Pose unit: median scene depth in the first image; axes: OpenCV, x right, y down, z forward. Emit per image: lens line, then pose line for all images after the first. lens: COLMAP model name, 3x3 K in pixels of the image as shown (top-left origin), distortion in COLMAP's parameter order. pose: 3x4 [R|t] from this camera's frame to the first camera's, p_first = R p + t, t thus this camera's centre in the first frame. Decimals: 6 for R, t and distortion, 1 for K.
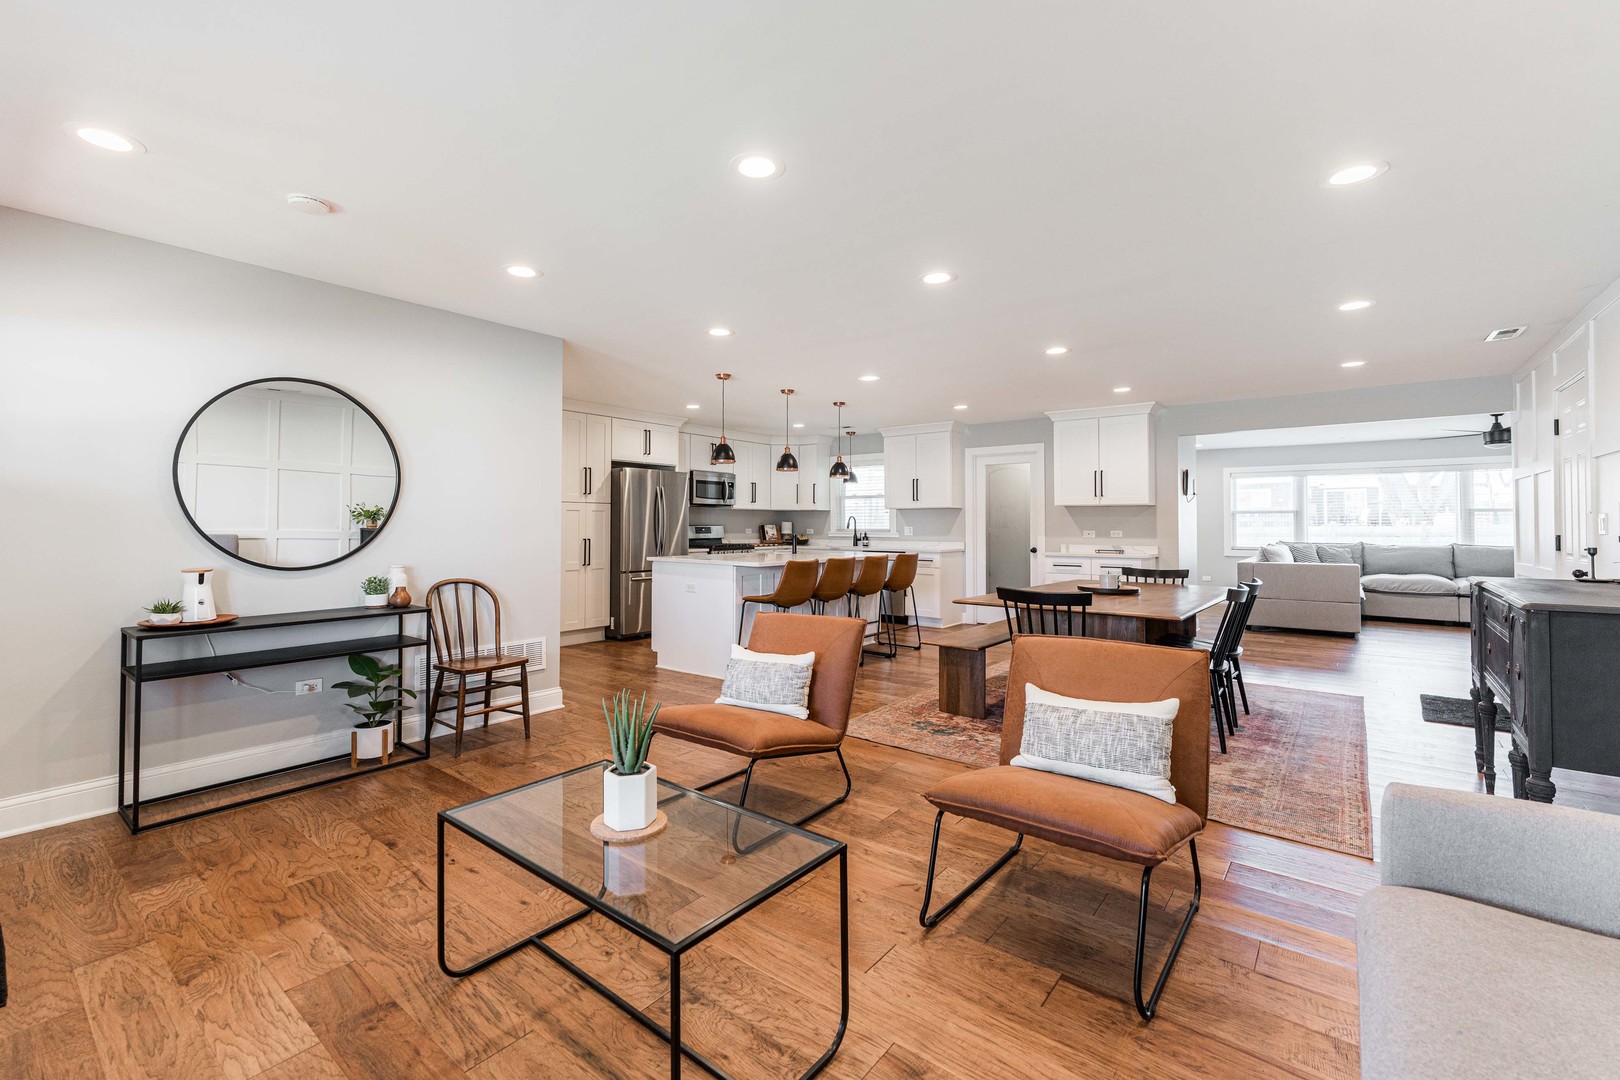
lens RADIAL K [[693.8, 0, 772.9], [0, 693.8, 511.7], [0, 0, 1]] dist [-0.001618, 0.000020]
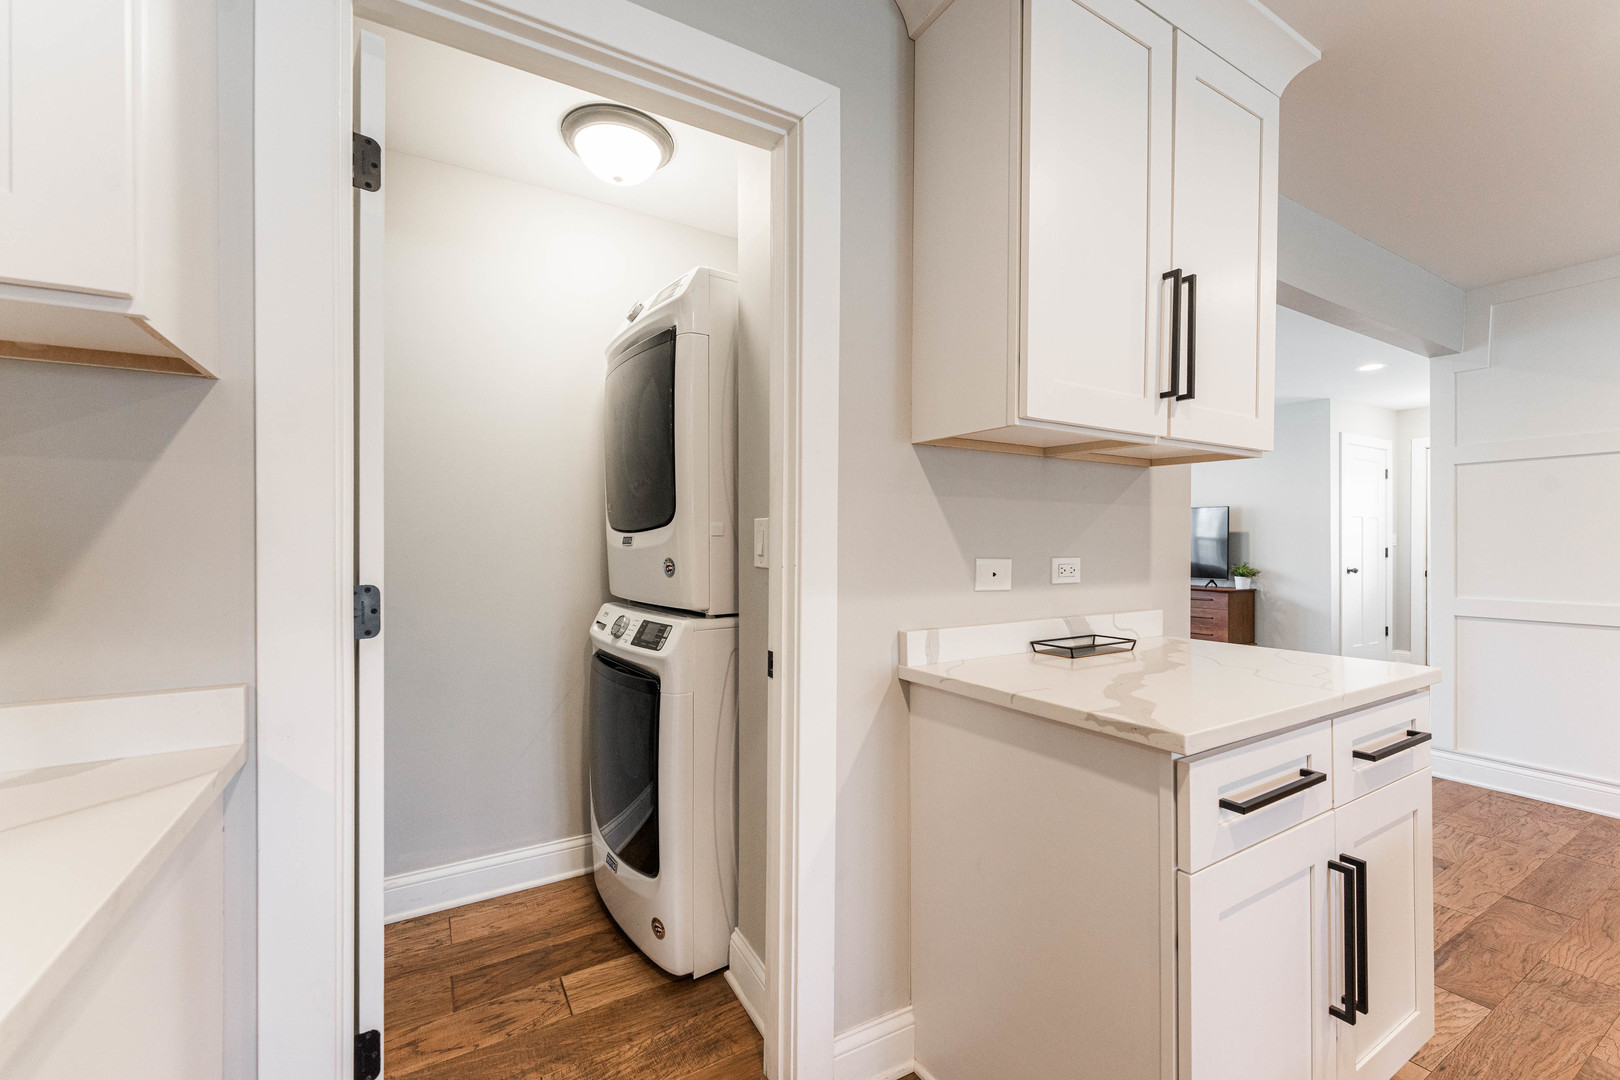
lens RADIAL K [[657.7, 0, 805.5], [0, 657.7, 540.2], [0, 0, 1]] dist [0.001315, 0.000288]
pose [[0.339117, -0.000508, 0.940744, 0.205754], [-0.015968, 0.999853, 0.006296, 0.018104], [-0.940609, -0.017157, 0.339059, 0.871552]]
